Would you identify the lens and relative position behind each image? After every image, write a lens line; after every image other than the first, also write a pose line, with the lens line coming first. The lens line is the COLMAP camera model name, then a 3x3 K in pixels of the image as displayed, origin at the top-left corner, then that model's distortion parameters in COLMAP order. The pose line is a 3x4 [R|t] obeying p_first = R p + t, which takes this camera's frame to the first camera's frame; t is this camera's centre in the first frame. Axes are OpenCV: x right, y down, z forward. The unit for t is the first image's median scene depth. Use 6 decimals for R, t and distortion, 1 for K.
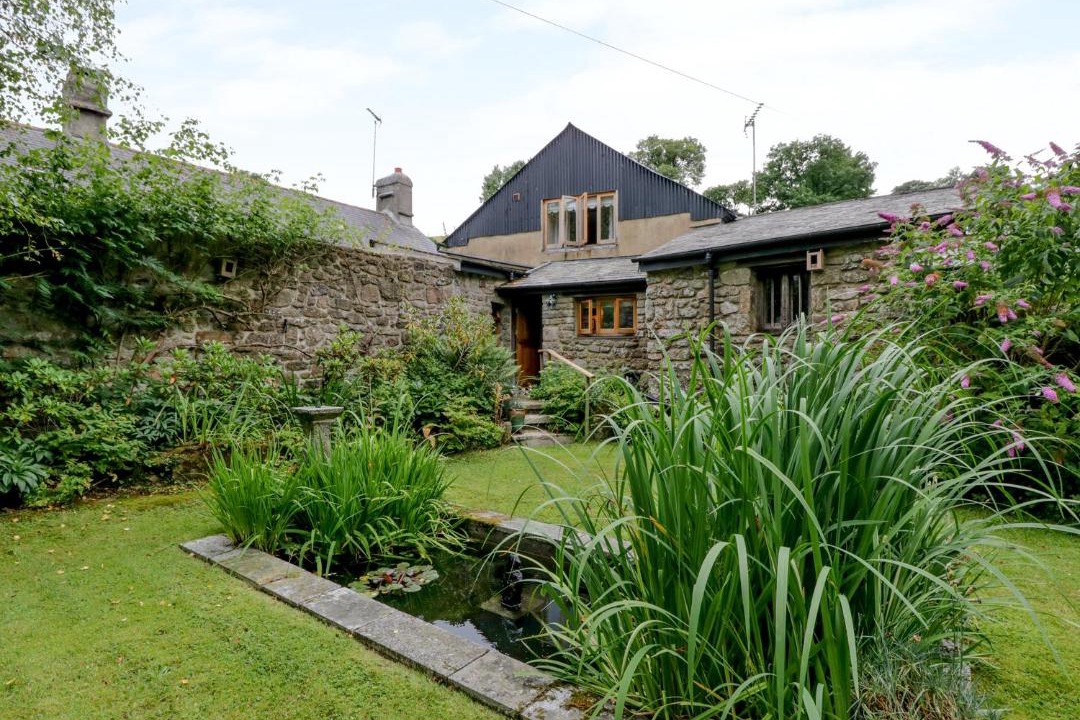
lens RADIAL K [[564.7, 0, 542.8], [0, 564.7, 357.1], [0, 0, 1]] dist [-0.003218, -0.012130]
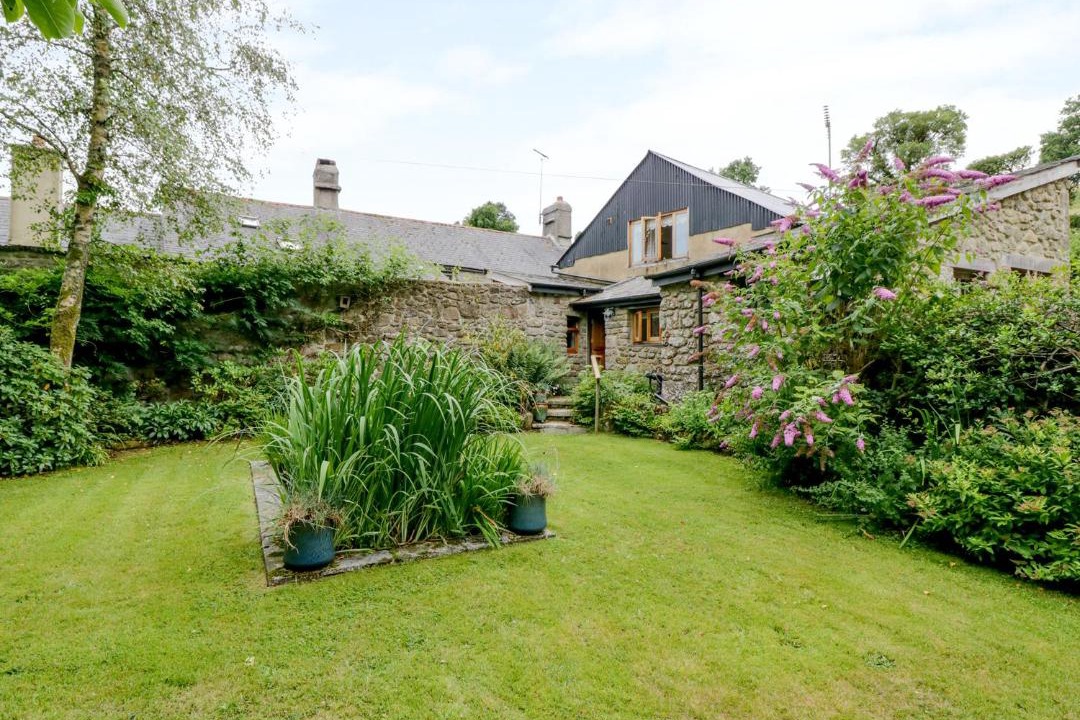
lens RADIAL K [[564.7, 0, 539.3], [0, 564.7, 358.6], [0, 0, 1]] dist [-0.003218, -0.012130]
pose [[0.908190, 0.001961, -0.418553, 0.451292], [-0.005257, 0.999964, -0.006722, 0.001501], [0.418525, 0.008306, 0.908167, -0.128959]]
